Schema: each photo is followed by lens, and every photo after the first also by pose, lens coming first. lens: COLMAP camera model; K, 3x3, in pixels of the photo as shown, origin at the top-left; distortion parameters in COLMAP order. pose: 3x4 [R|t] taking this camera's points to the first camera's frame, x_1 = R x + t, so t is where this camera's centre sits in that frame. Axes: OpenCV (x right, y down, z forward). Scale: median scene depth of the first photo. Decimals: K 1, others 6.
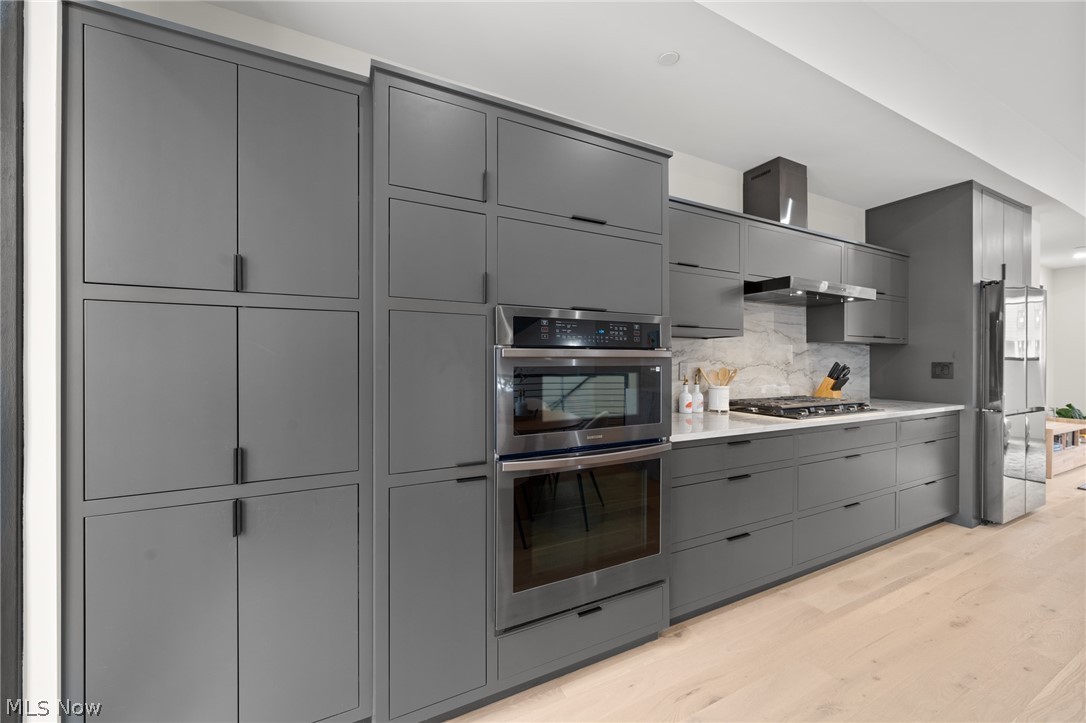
lens RADIAL K [[411.5, 0, 549.2], [0, 411.5, 361.9], [0, 0, 1]] dist [-0.001775, 0.000112]
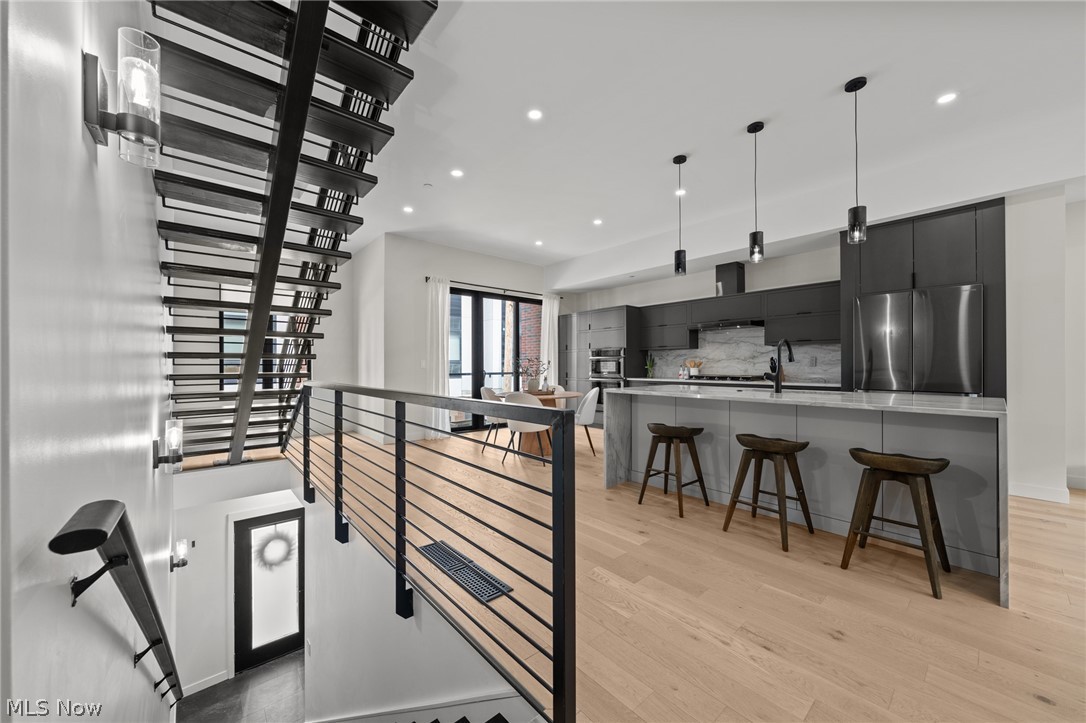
lens RADIAL K [[401.2, 0, 544.7], [0, 401.2, 363.7], [0, 0, 1]] dist [-0.001708, -0.000025]
pose [[0.244353, -0.006603, -0.969664, 2.517585], [0.003613, 0.999976, -0.005899, 0.042807], [0.969680, -0.002062, 0.244371, -0.446646]]
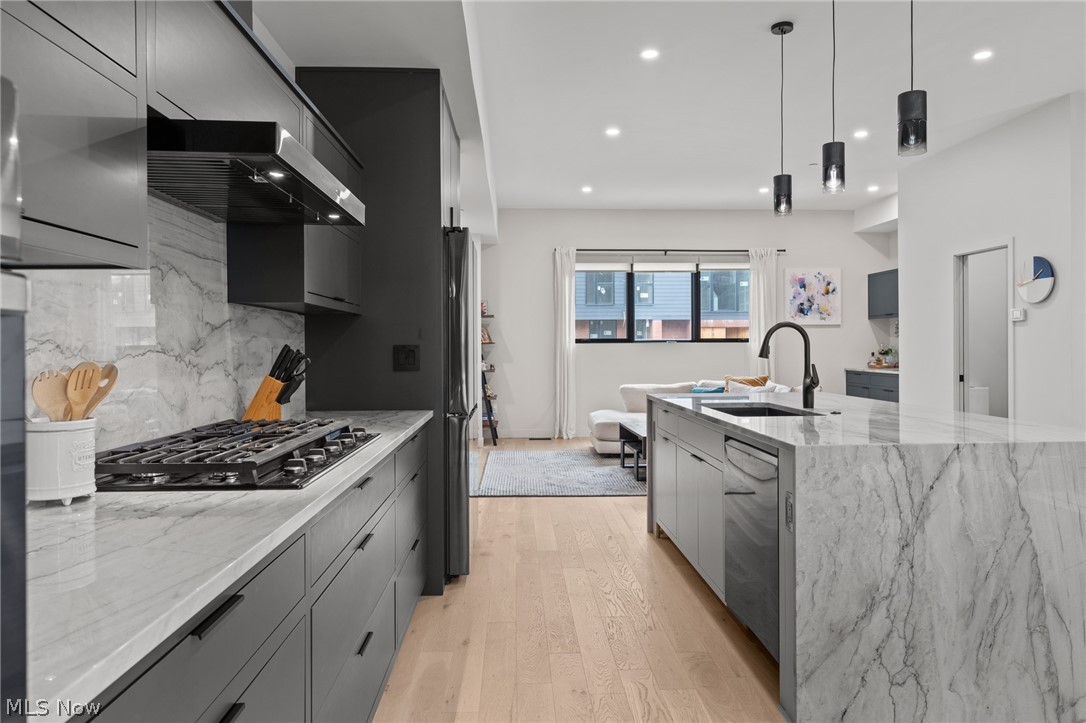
lens RADIAL K [[701.6, 0, 543.4], [0, 701.6, 350.1], [0, 0, 1]] dist [-0.002297, -0.001104]
pose [[0.415498, -0.008847, 0.909551, 0.077518], [0.005945, 0.999958, 0.007010, 0.002658], [-0.909575, 0.002494, 0.415533, 0.439297]]
